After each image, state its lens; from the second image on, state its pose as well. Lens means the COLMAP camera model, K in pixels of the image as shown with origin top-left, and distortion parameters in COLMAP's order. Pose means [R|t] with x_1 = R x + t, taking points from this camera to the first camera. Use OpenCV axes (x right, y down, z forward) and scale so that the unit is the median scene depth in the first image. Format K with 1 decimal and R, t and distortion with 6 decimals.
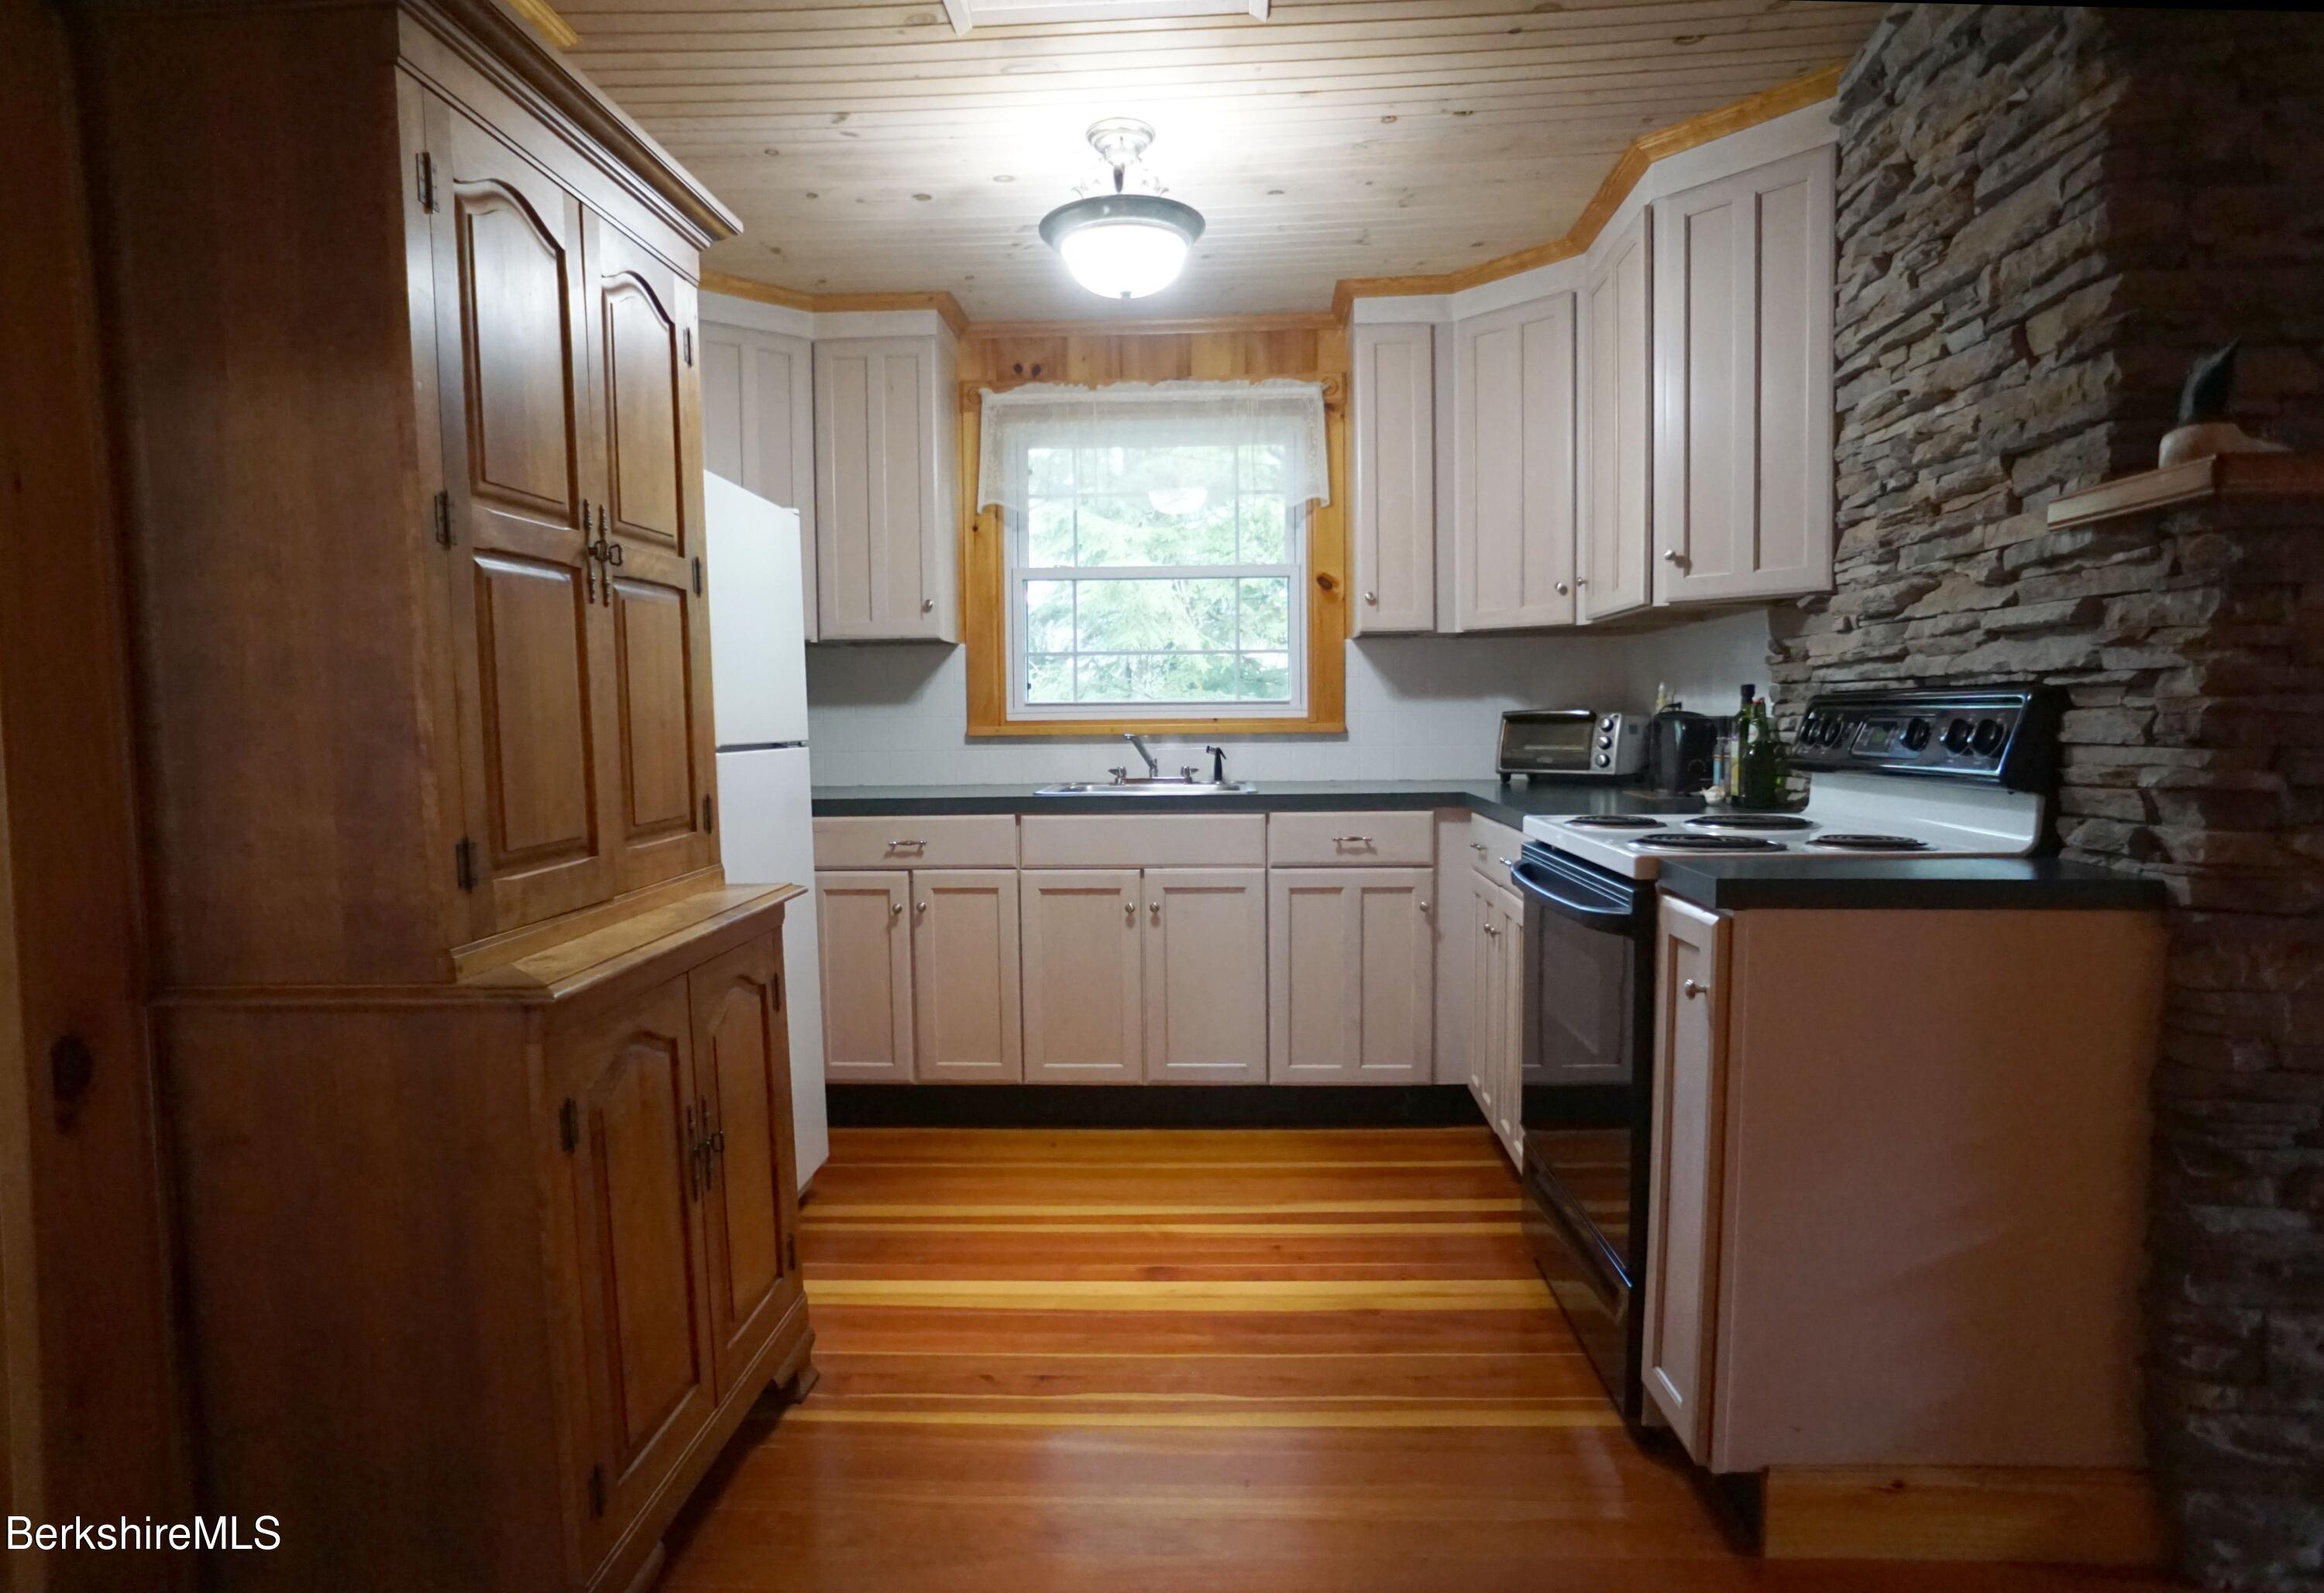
lens RADIAL K [[1297.0, 0, 1162.0], [0, 1297.0, 796.5], [0, 0, 1]] dist [-0.075587, 0.051198]
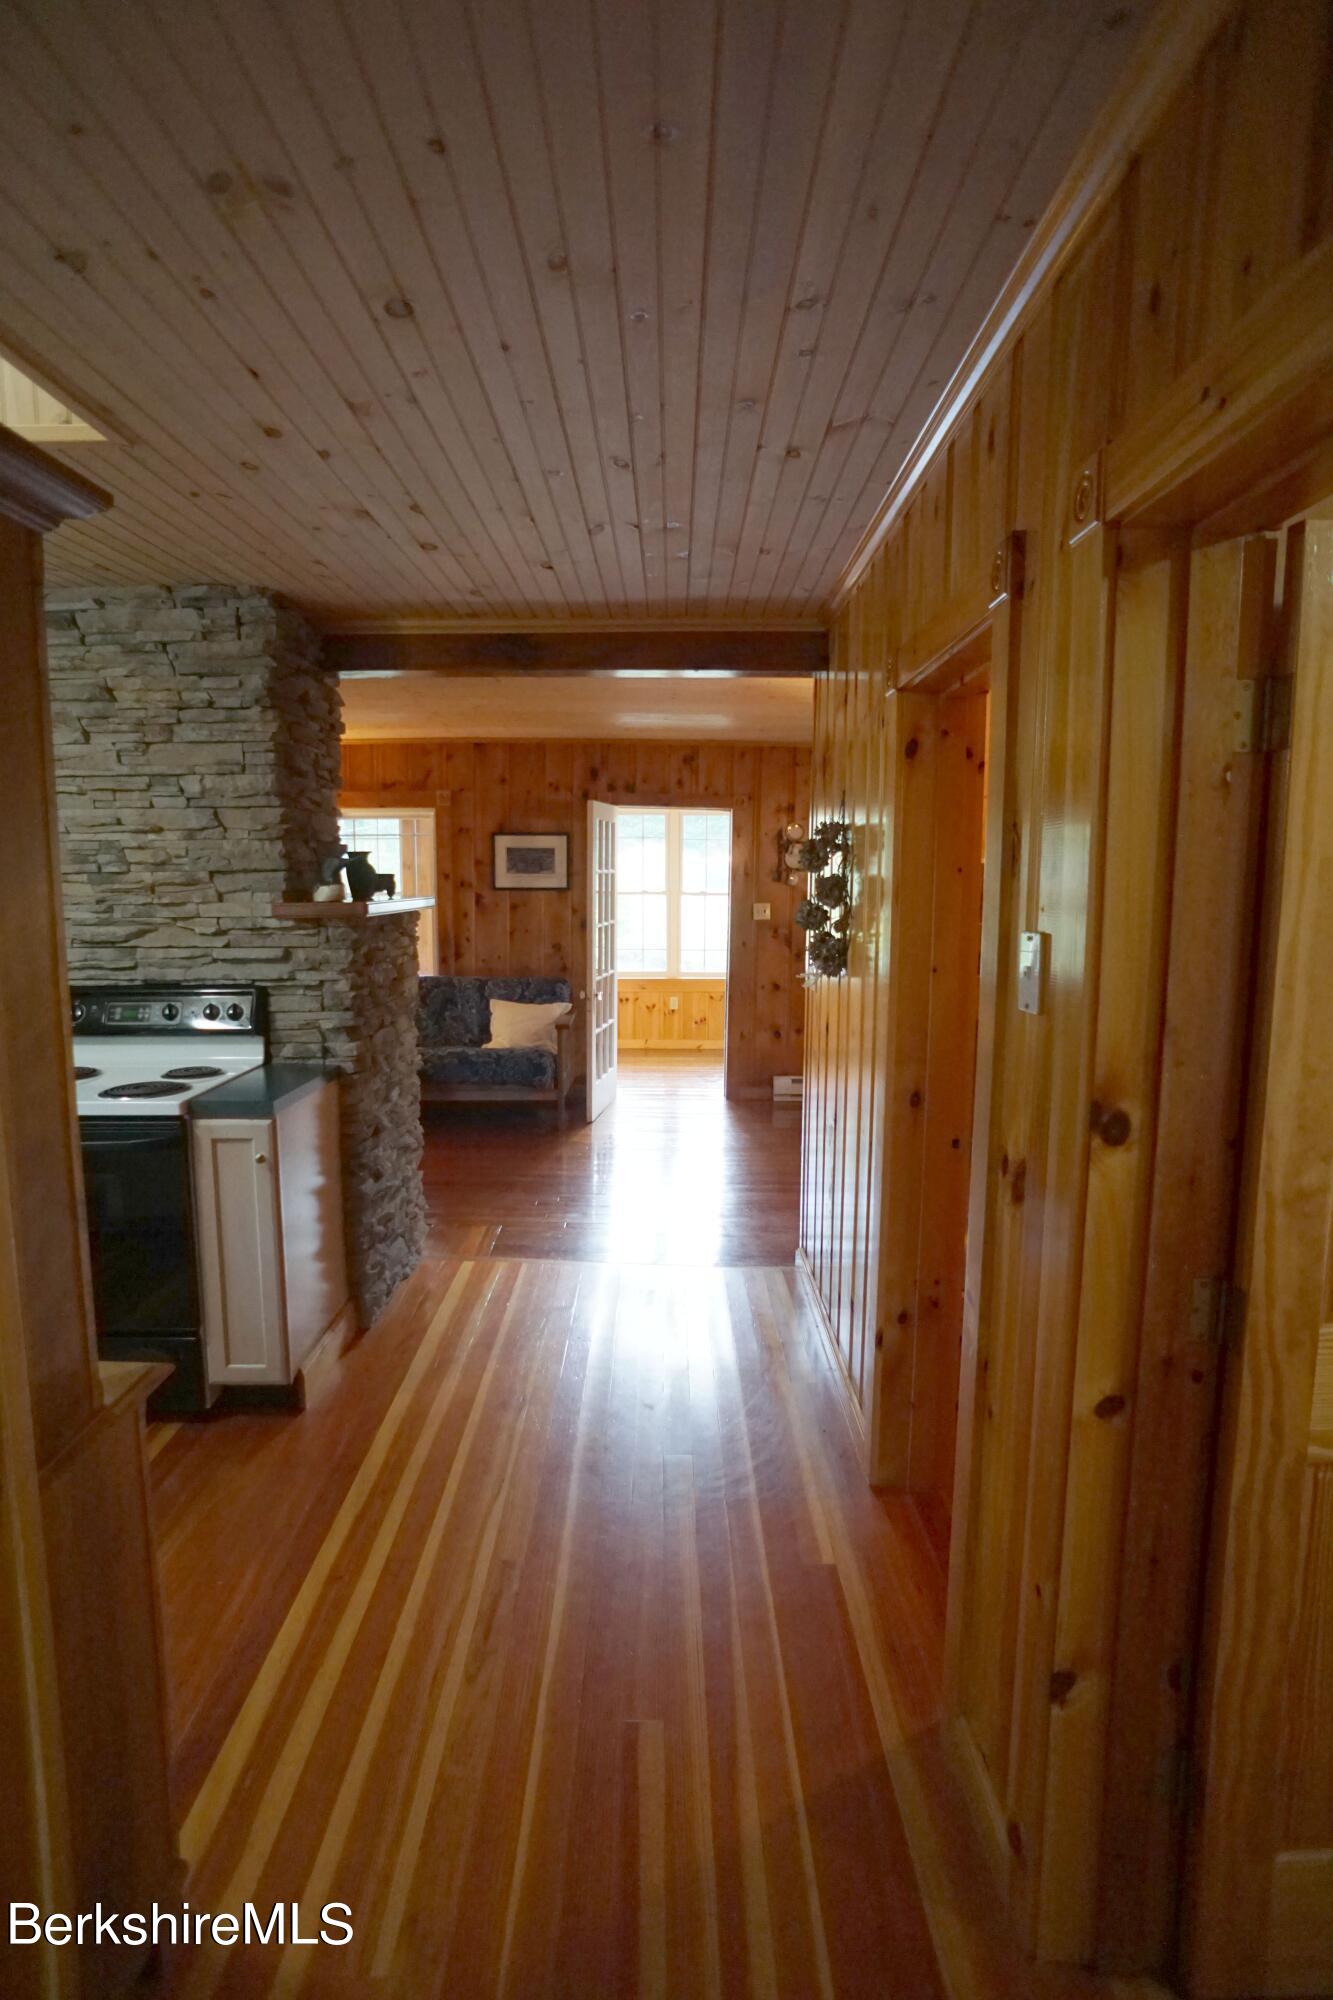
lens RADIAL K [[1055.6, 0, 669.7], [0, 1055.6, 1005.9], [0, 0, 1]] dist [-0.083348, 0.054503]
pose [[-0.061480, -0.114641, 0.991503, -0.948598], [0.065058, 0.990809, 0.118595, -0.186197], [-0.995986, 0.071797, -0.053457, 0.336450]]
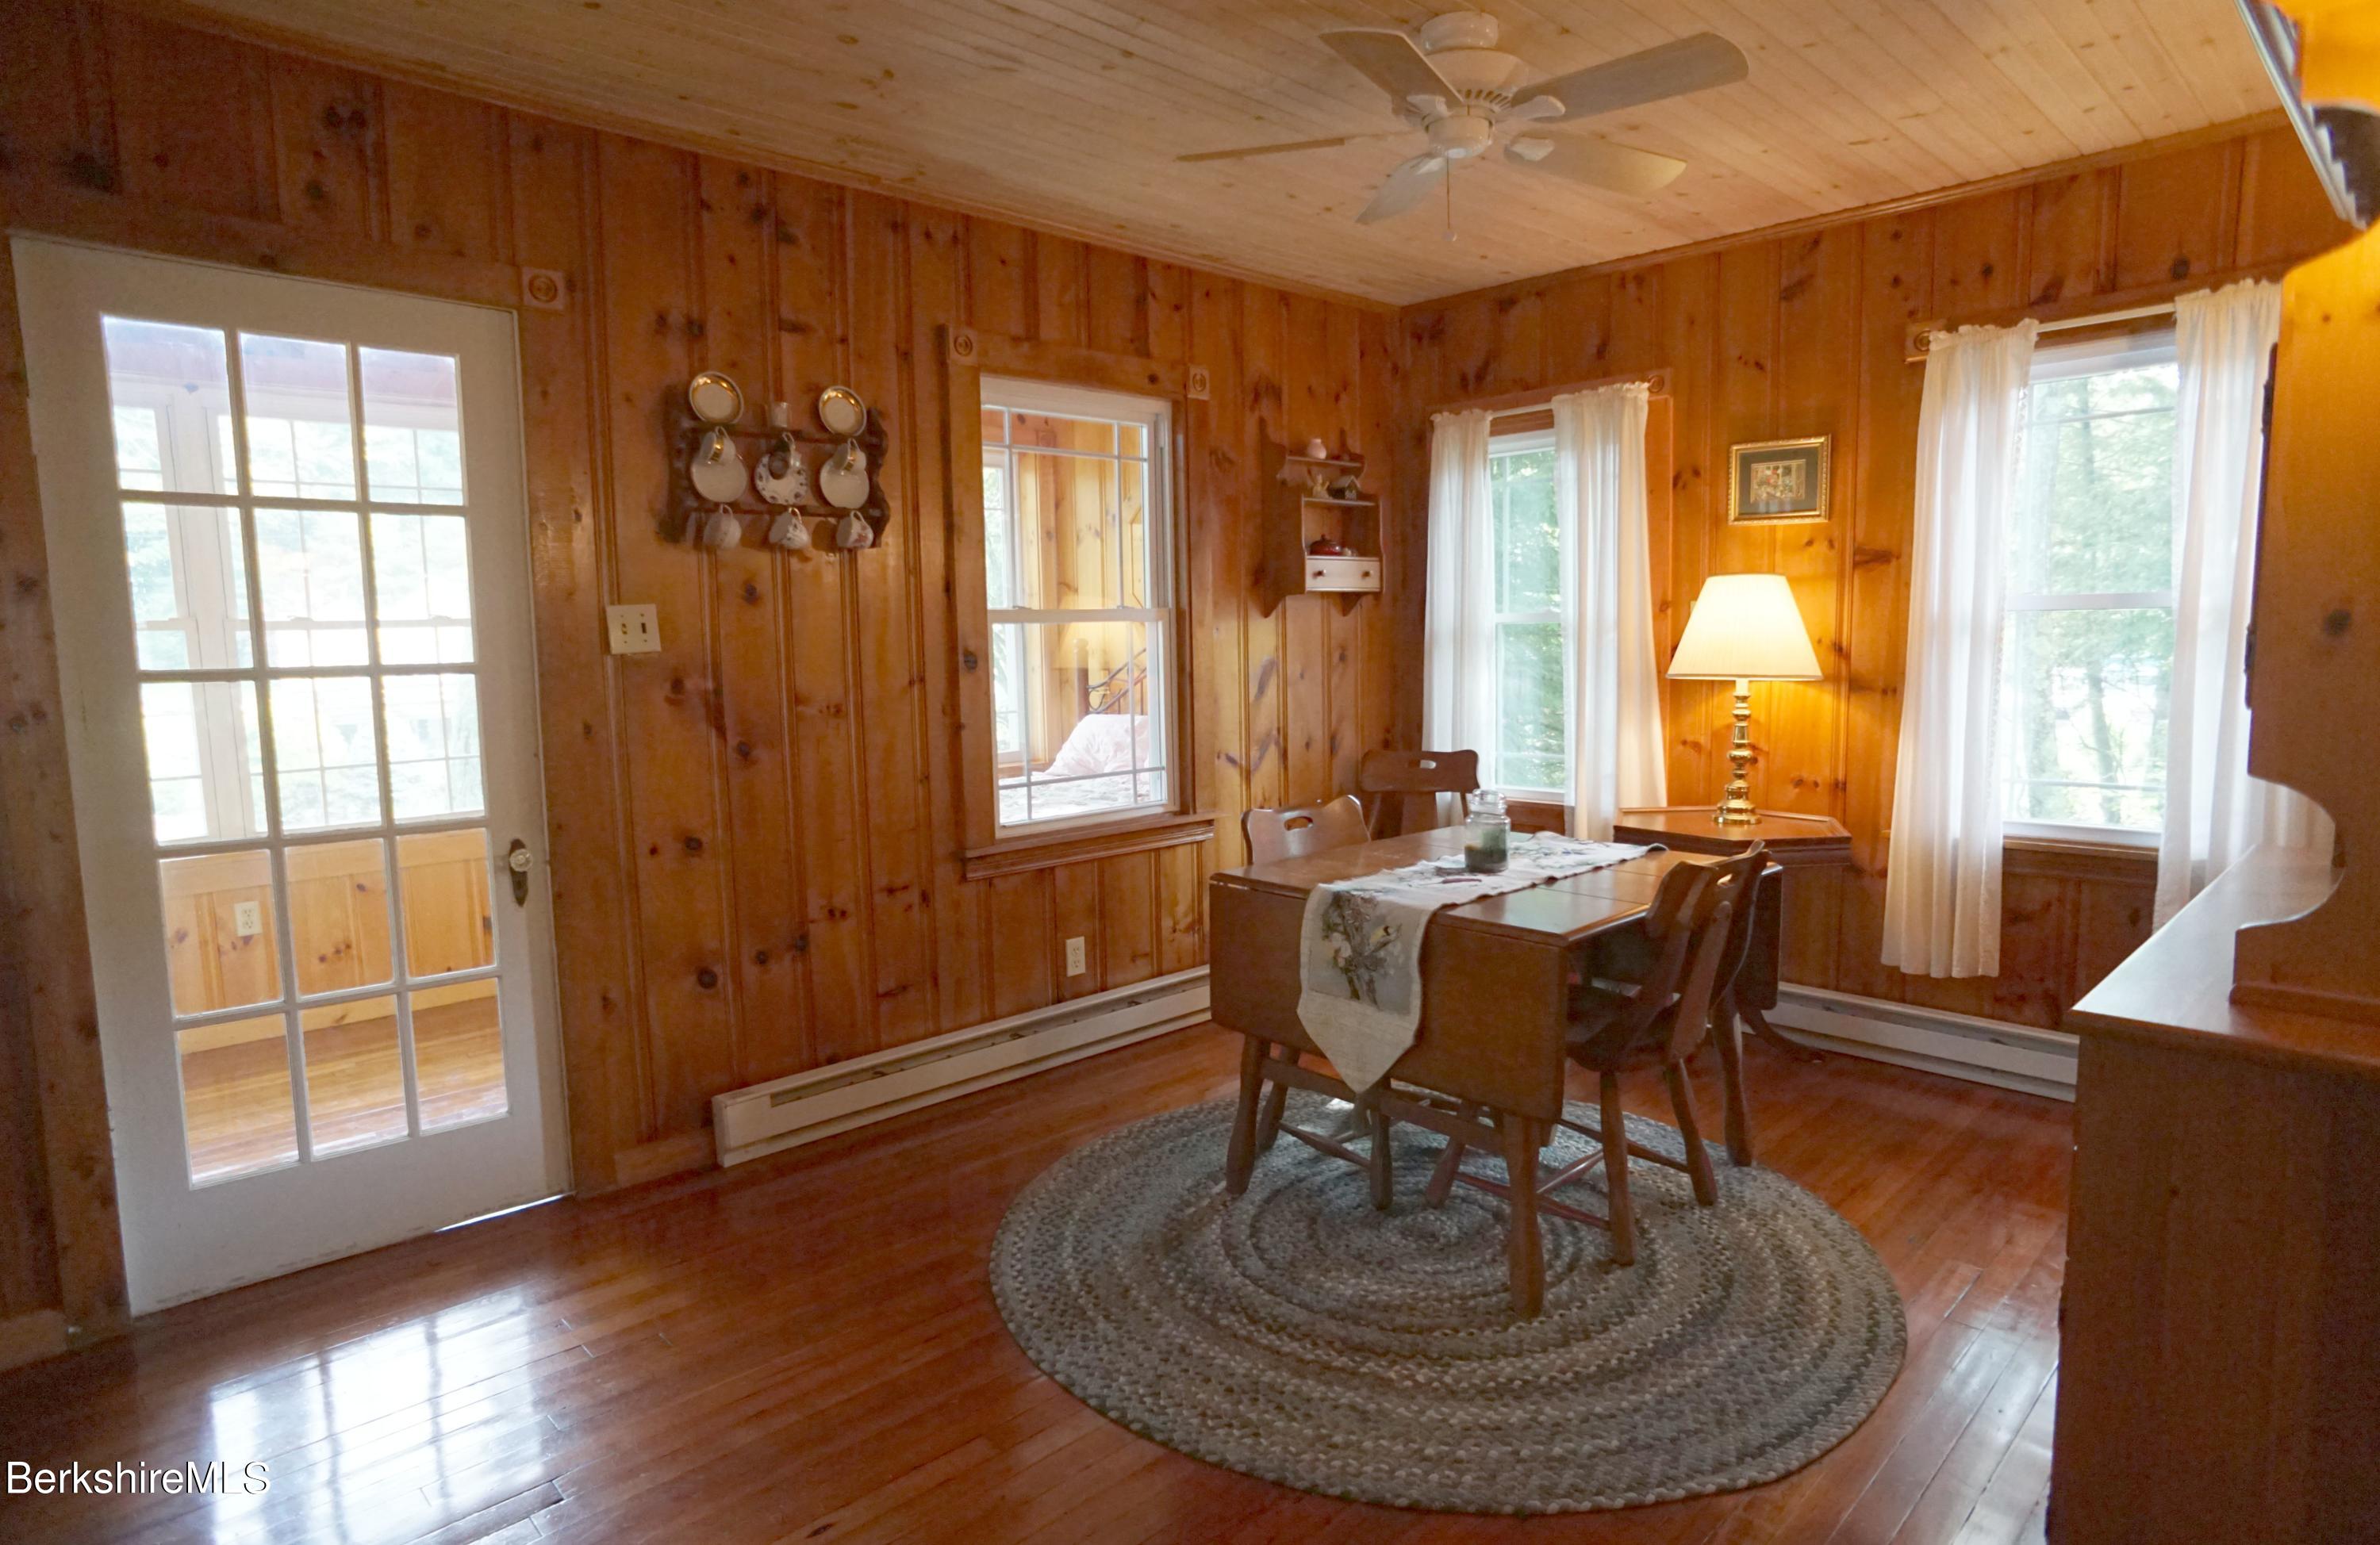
lens RADIAL K [[1300.8, 0, 1190.0], [0, 1300.8, 772.5], [0, 0, 1]] dist [-0.038457, 0.000512]
pose [[-0.728219, -0.047555, 0.683693, 0.971630], [0.080220, 0.984818, 0.153944, -0.083020], [-0.680634, 0.166950, -0.713348, 0.449972]]
